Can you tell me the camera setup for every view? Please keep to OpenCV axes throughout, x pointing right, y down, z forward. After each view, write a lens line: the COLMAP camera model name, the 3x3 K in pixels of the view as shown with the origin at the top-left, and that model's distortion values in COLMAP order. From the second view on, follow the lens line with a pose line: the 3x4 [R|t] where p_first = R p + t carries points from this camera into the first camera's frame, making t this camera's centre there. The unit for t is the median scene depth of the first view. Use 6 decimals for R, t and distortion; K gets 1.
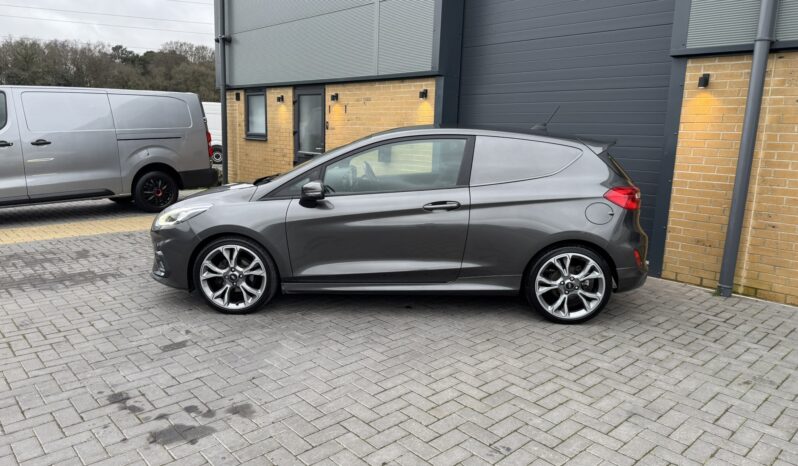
lens RADIAL K [[553.5, 0, 401.0], [0, 553.5, 233.5], [0, 0, 1]] dist [0.063605, -0.080894]
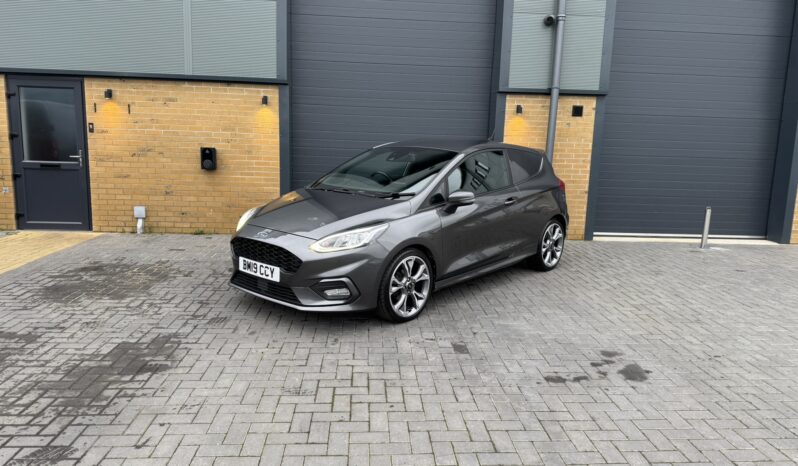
lens RADIAL K [[553.5, 0, 401.7], [0, 553.5, 228.9], [0, 0, 1]] dist [0.063605, -0.080894]
pose [[0.629386, -0.131990, 0.765801, -0.908170], [0.127866, 0.989628, 0.065479, -0.083525], [-0.766501, 0.056708, 0.639735, 0.269463]]
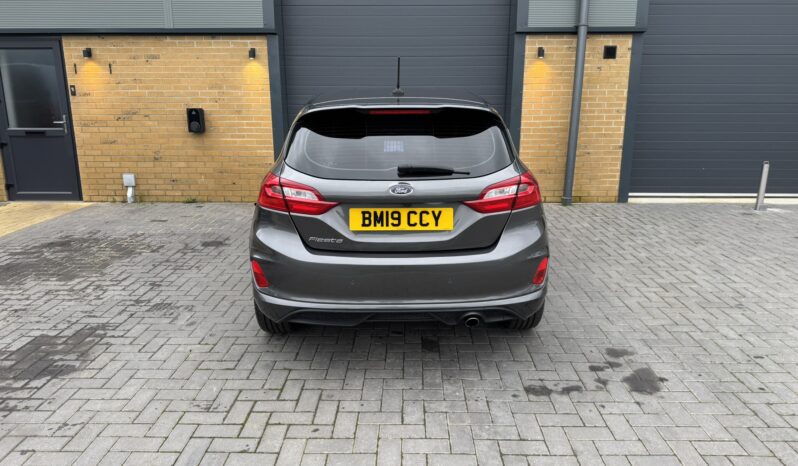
lens RADIAL K [[553.5, 0, 399.0], [0, 553.5, 232.8], [0, 0, 1]] dist [0.063605, -0.080894]
pose [[0.692596, -0.199606, 0.693158, -0.726071], [0.150421, 0.979791, 0.131848, -0.072603], [-0.705468, 0.012948, 0.708624, 0.283973]]
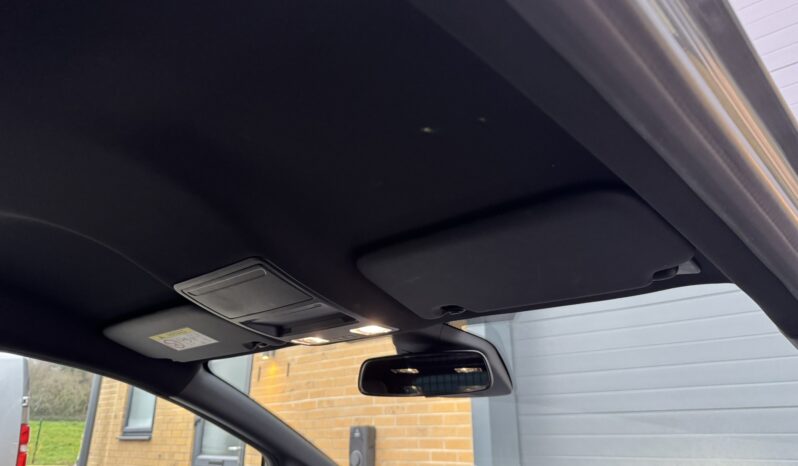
lens RADIAL K [[553.5, 0, 401.2], [0, 553.5, 234.8], [0, 0, 1]] dist [0.063605, -0.080894]
pose [[0.996405, -0.000431, 0.084712, -0.060946], [0.042952, 0.864485, -0.500821, -0.102038], [-0.073017, 0.502659, 0.861396, 0.790463]]
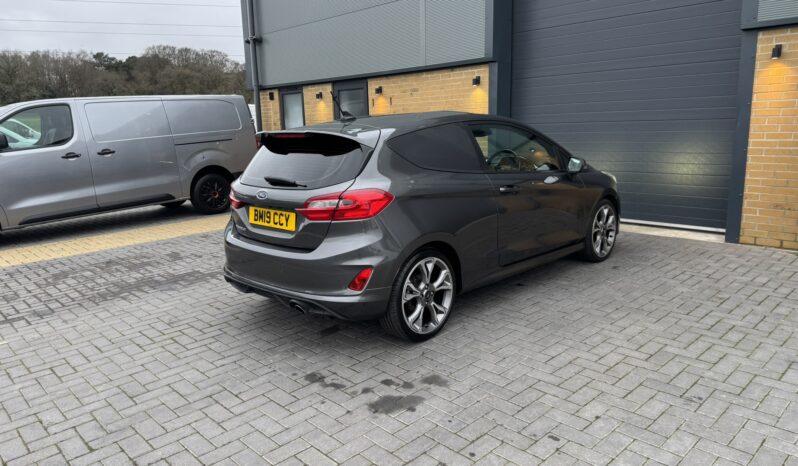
lens RADIAL K [[553.5, 0, 399.9], [0, 553.5, 235.3], [0, 0, 1]] dist [0.063605, -0.080894]
pose [[0.997965, -0.063257, 0.008078, -0.189583], [0.063087, 0.997811, 0.019819, 0.004255], [-0.009314, -0.019269, 0.999771, -0.041684]]
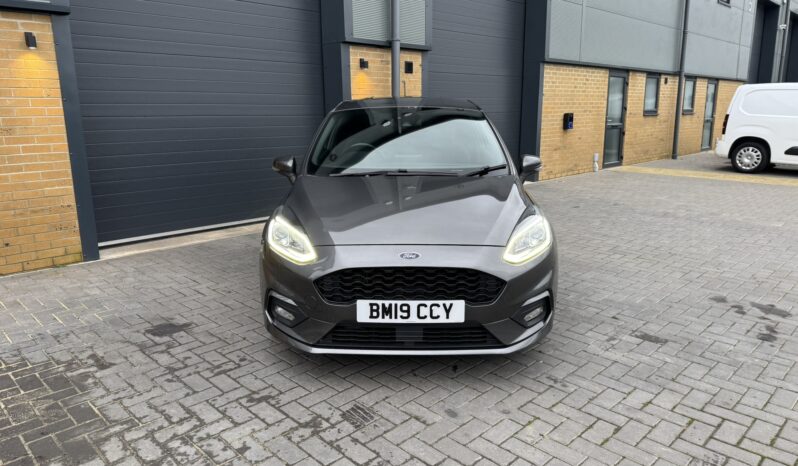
lens RADIAL K [[553.5, 0, 397.4], [0, 553.5, 231.3], [0, 0, 1]] dist [0.063605, -0.080894]
pose [[-0.033581, -0.241308, 0.969867, -0.891907], [0.185445, 0.952059, 0.243298, -0.196655], [-0.982081, 0.188027, 0.012778, 0.974390]]
